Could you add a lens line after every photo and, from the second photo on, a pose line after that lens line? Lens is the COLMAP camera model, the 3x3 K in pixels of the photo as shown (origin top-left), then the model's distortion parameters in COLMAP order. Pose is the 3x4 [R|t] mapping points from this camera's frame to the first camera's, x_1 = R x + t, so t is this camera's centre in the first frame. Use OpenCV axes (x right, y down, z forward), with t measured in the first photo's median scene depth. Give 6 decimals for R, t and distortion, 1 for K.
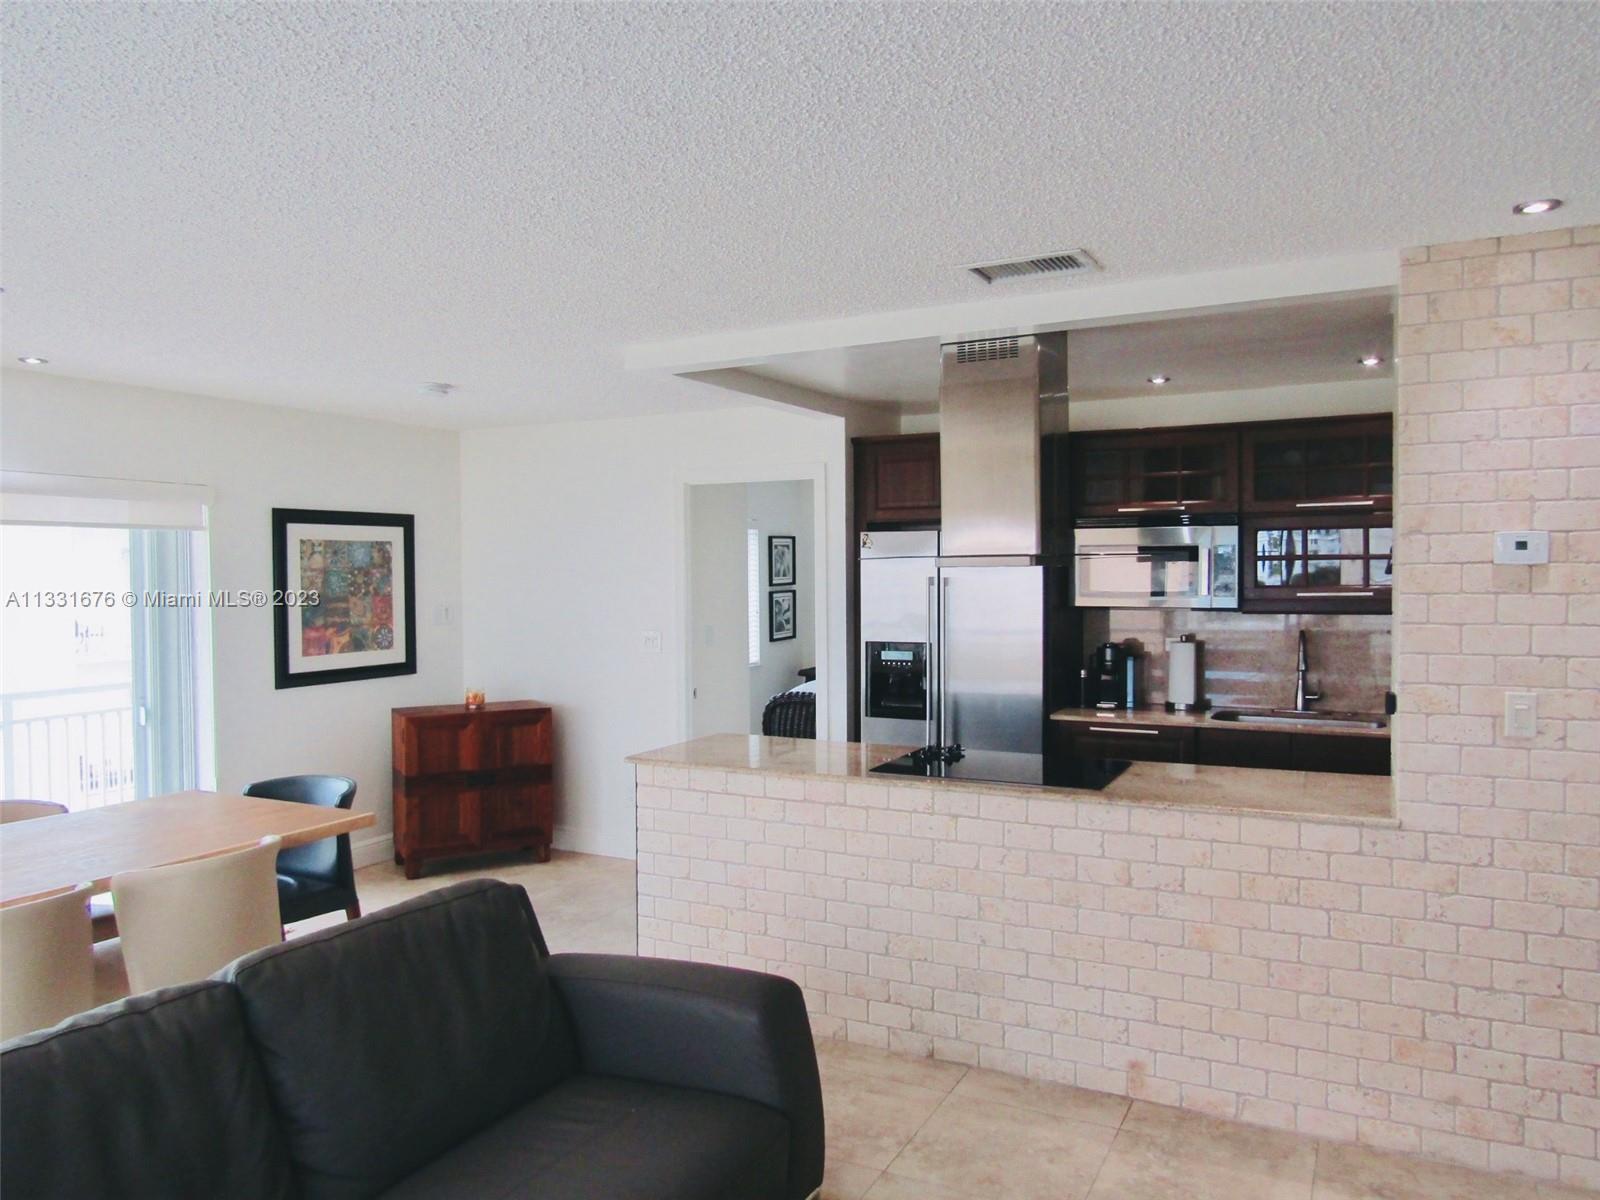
lens RADIAL K [[1147.5, 0, 800.0], [0, 1147.5, 600.0], [0, 0, 1]] dist [-0.009025, 0.001587]
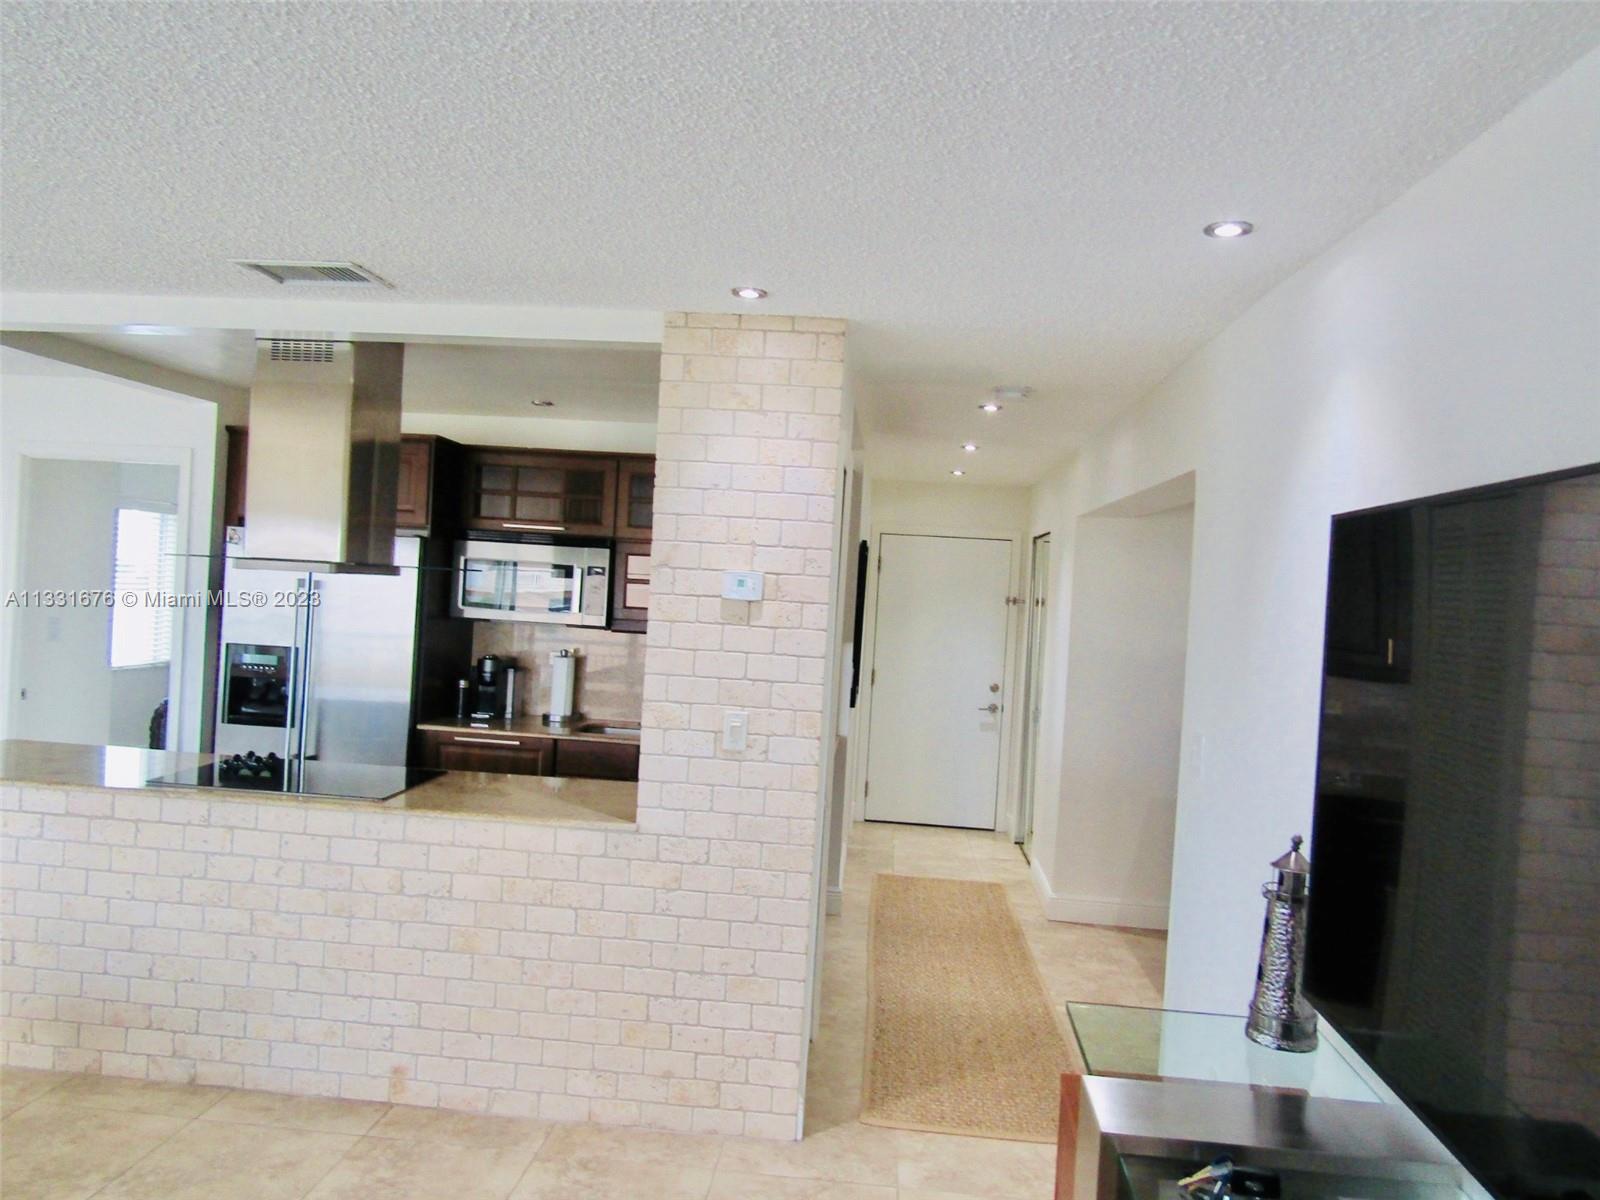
lens RADIAL K [[1143.2, 0, 811.2], [0, 1143.2, 602.6], [0, 0, 1]] dist [-0.008405, -0.000243]
pose [[0.917827, 0.057095, 0.392853, 0.206503], [-0.054370, 0.998357, -0.018072, -0.009864], [-0.393240, -0.004773, 0.919424, -0.072028]]
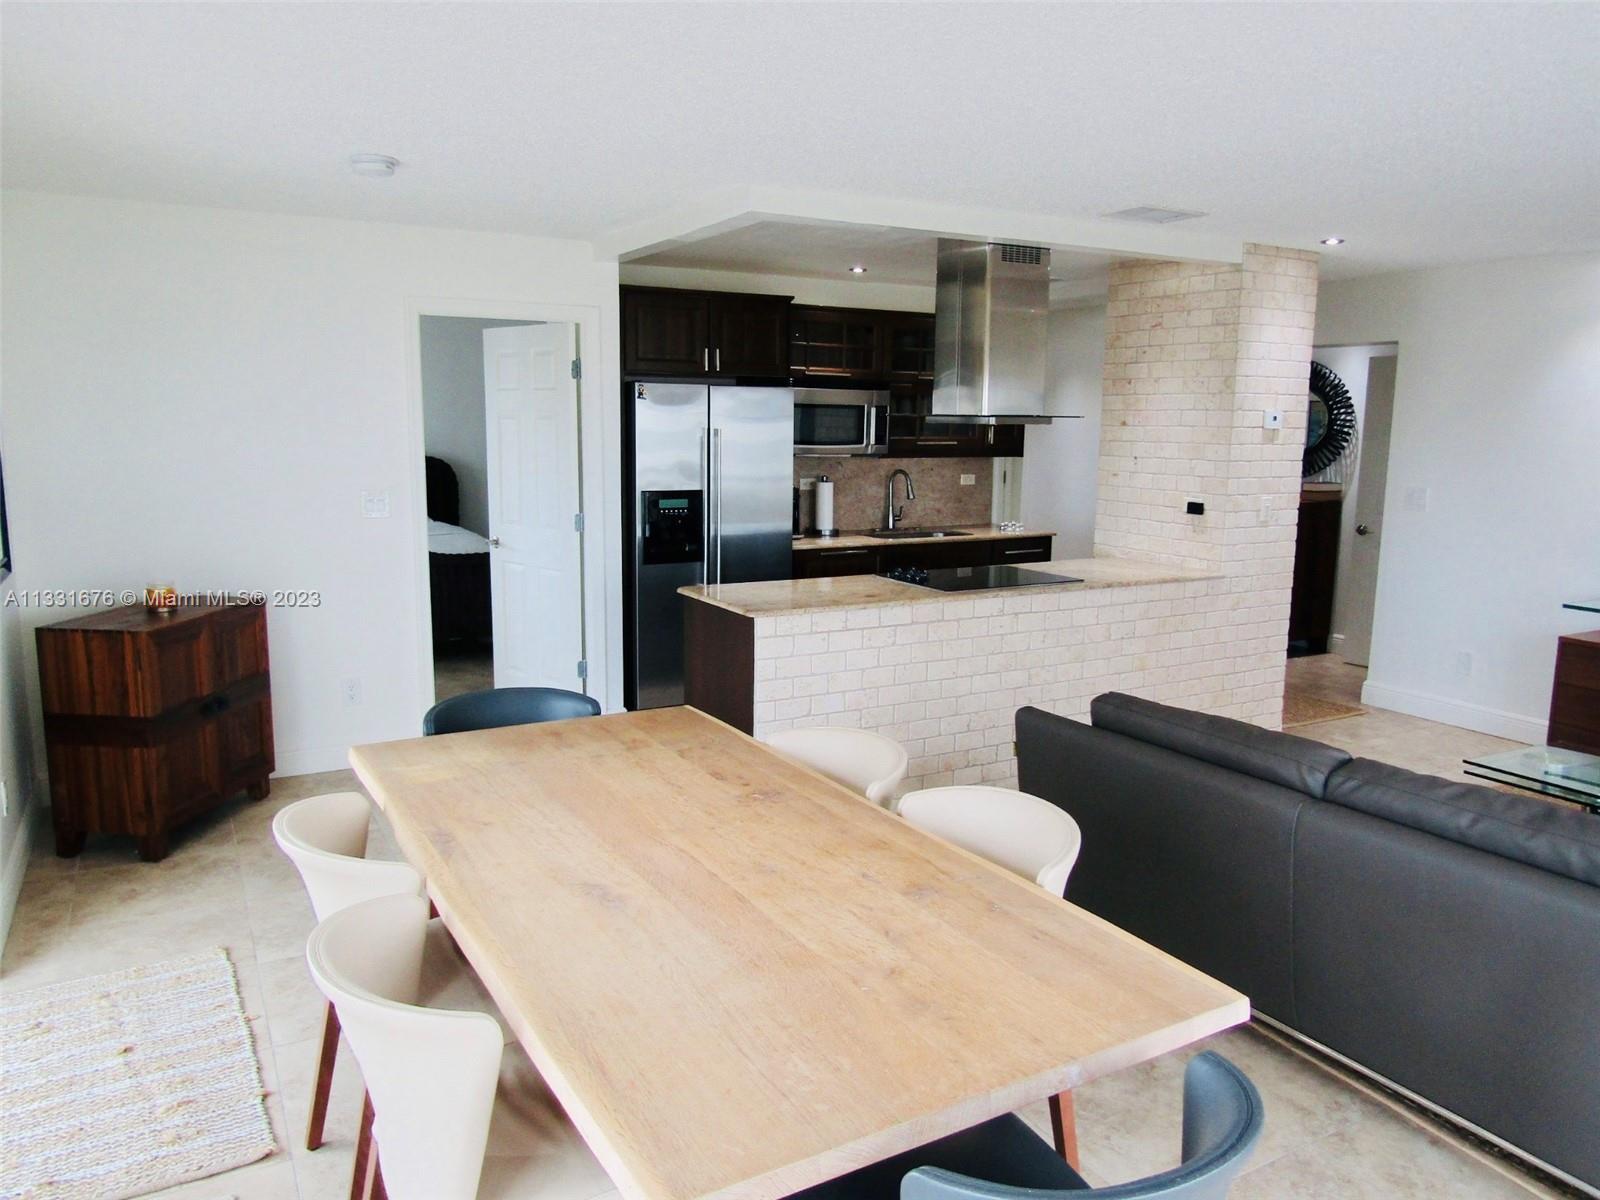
lens RADIAL K [[1136.1, 0, 818.6], [0, 1136.1, 601.8], [0, 0, 1]] dist [-0.008307, 0.000735]
pose [[0.538859, -0.120588, 0.833720, -1.152471], [0.004641, 0.990111, 0.140209, -0.012283], [-0.842383, -0.071683, 0.534089, 0.521081]]
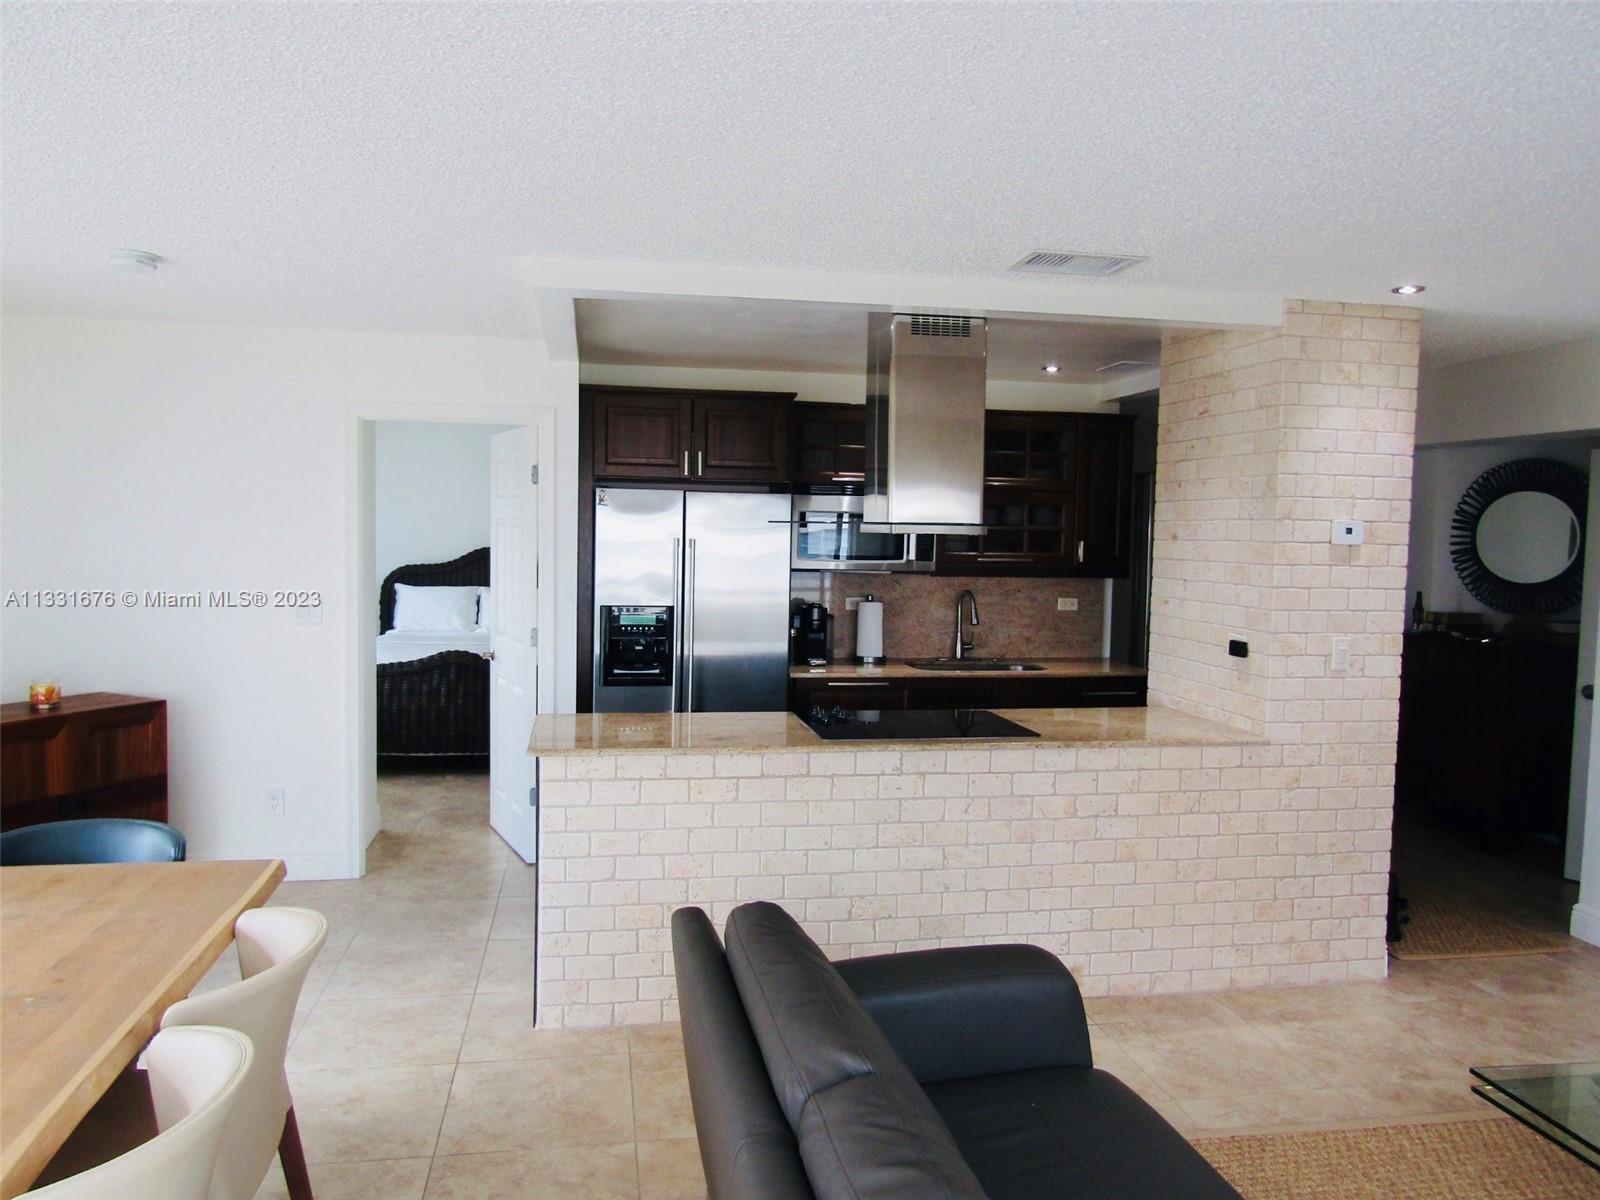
lens RADIAL K [[1143.2, 0, 811.2], [0, 1143.2, 602.6], [0, 0, 1]] dist [-0.008405, -0.000243]
pose [[0.785618, -0.015080, 0.618528, -0.619348], [-0.010680, 0.999223, 0.037927, -0.005640], [-0.618619, -0.036402, 0.784847, 0.269556]]
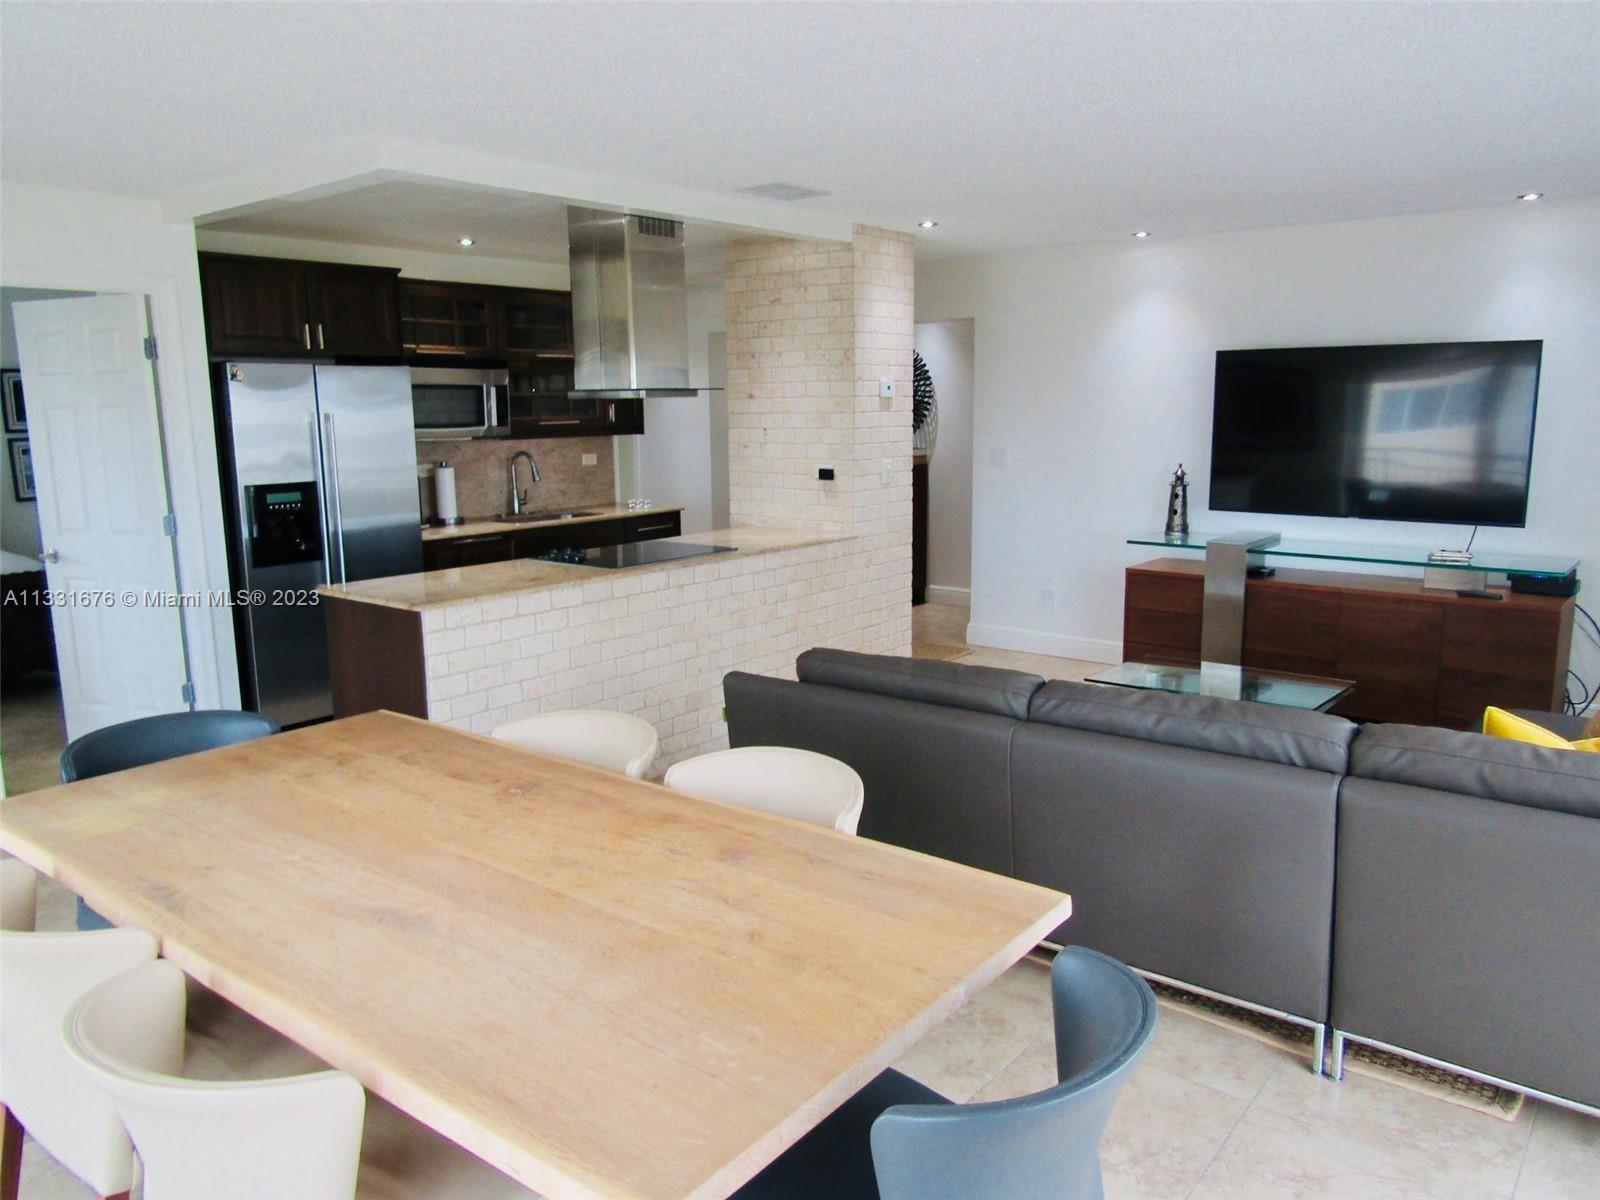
lens RADIAL K [[1128.2, 0, 811.0], [0, 1128.2, 599.6], [0, 0, 1]] dist [-0.008737, 0.001525]
pose [[0.195056, -0.163859, 0.967007, -1.180862], [0.036675, 0.986474, 0.159760, -0.001283], [-0.980106, 0.004302, 0.198427, 0.626521]]
